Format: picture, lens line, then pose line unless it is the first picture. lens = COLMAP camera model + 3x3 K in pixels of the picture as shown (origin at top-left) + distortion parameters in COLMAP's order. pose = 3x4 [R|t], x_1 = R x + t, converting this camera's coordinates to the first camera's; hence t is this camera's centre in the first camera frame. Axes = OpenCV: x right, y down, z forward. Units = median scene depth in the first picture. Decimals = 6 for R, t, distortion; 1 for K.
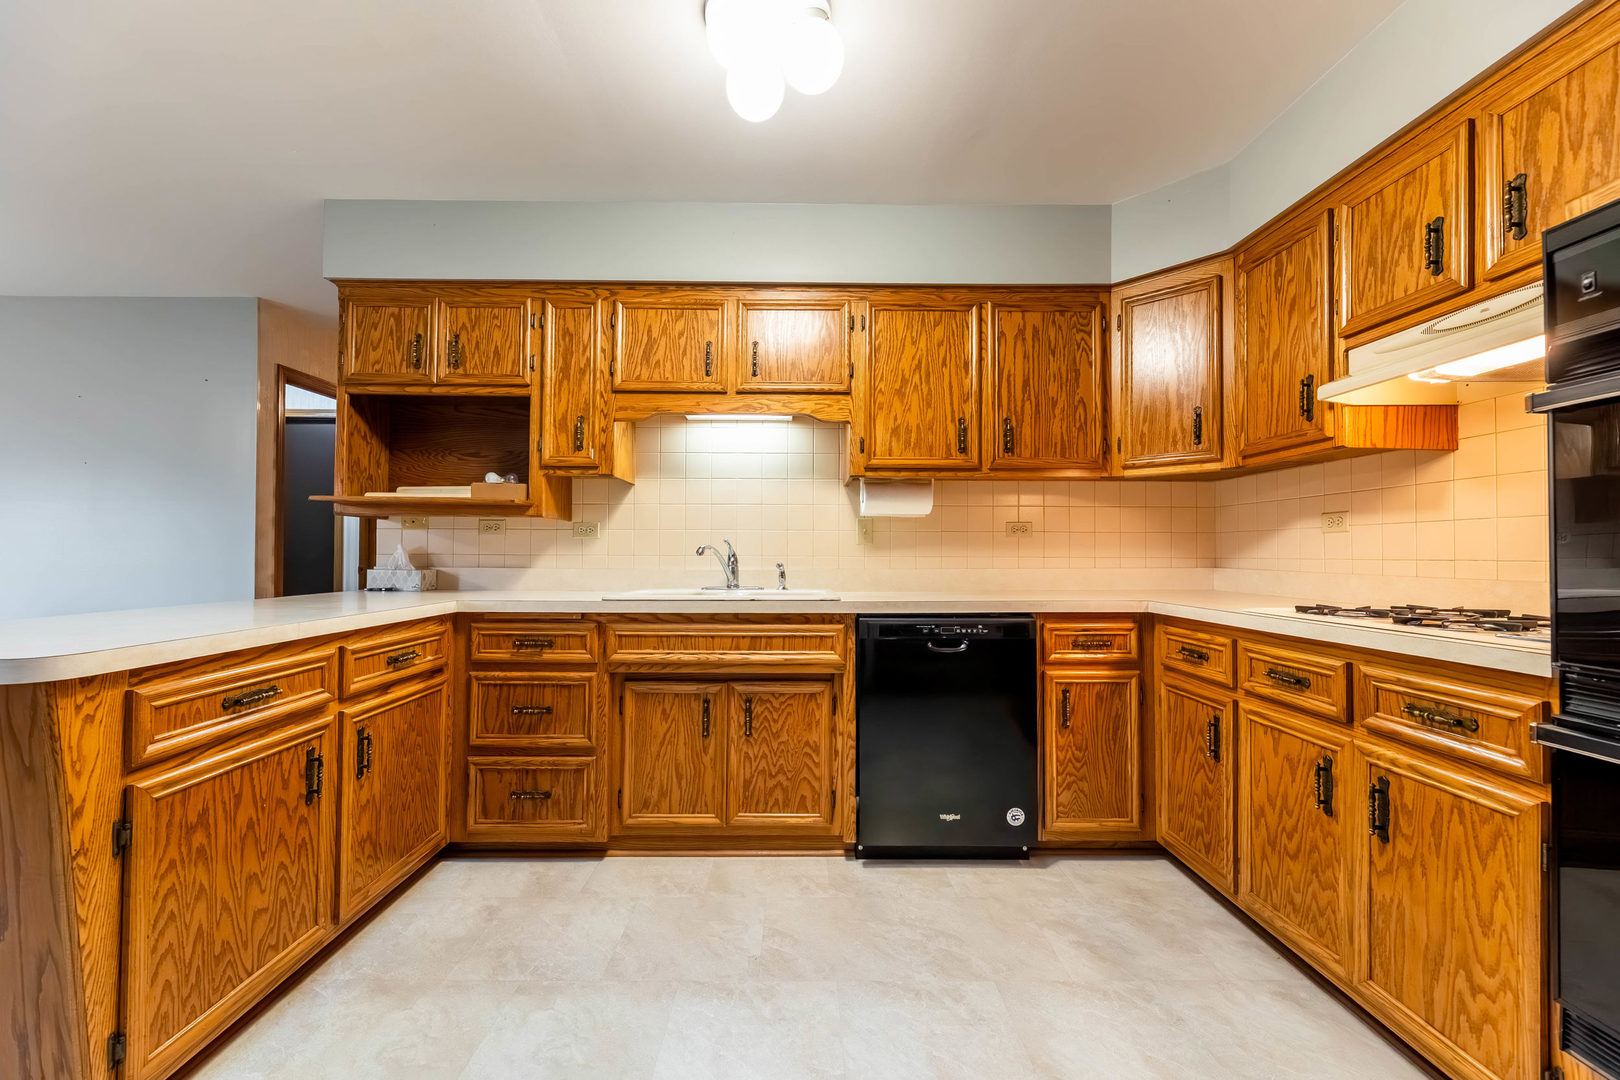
lens RADIAL K [[653.7, 0, 801.5], [0, 653.7, 540.2], [0, 0, 1]] dist [-0.000209, -0.000072]
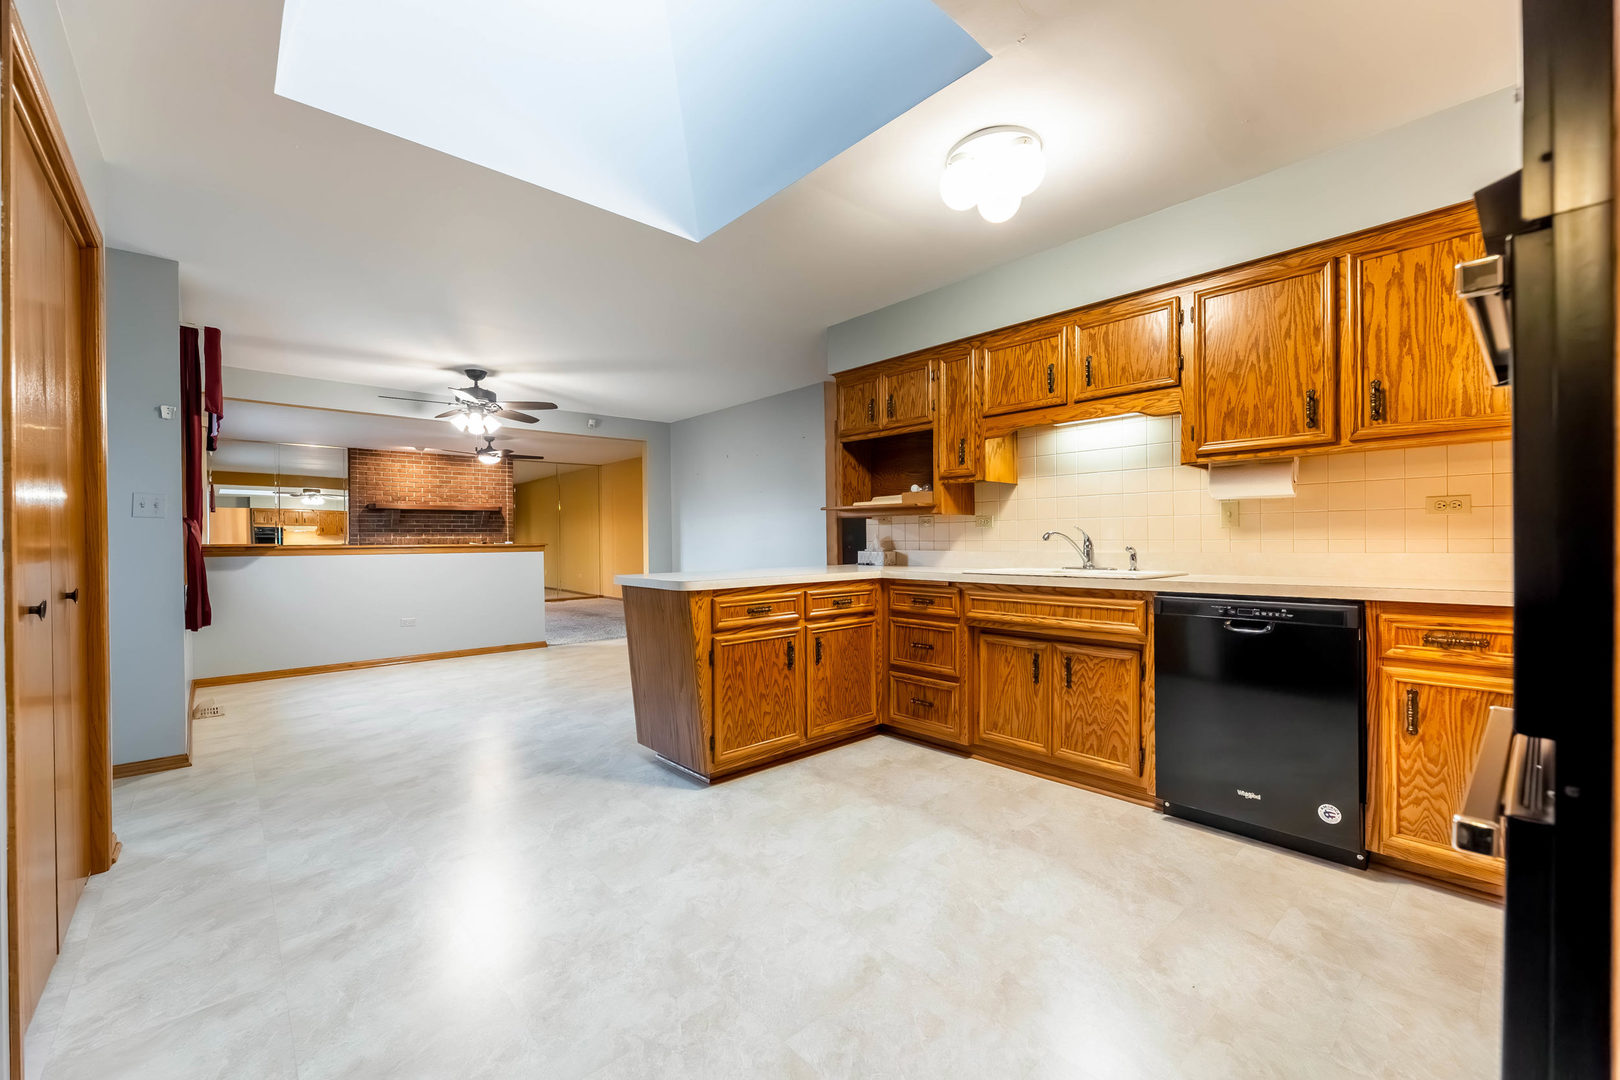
lens RADIAL K [[655.9, 0, 798.7], [0, 655.9, 539.9], [0, 0, 1]] dist [-0.000886, -0.000070]
pose [[0.660616, -0.009044, -0.750670, 0.516319], [0.025557, 0.999619, 0.010448, -0.002612], [0.750289, -0.026087, 0.660595, -0.185214]]
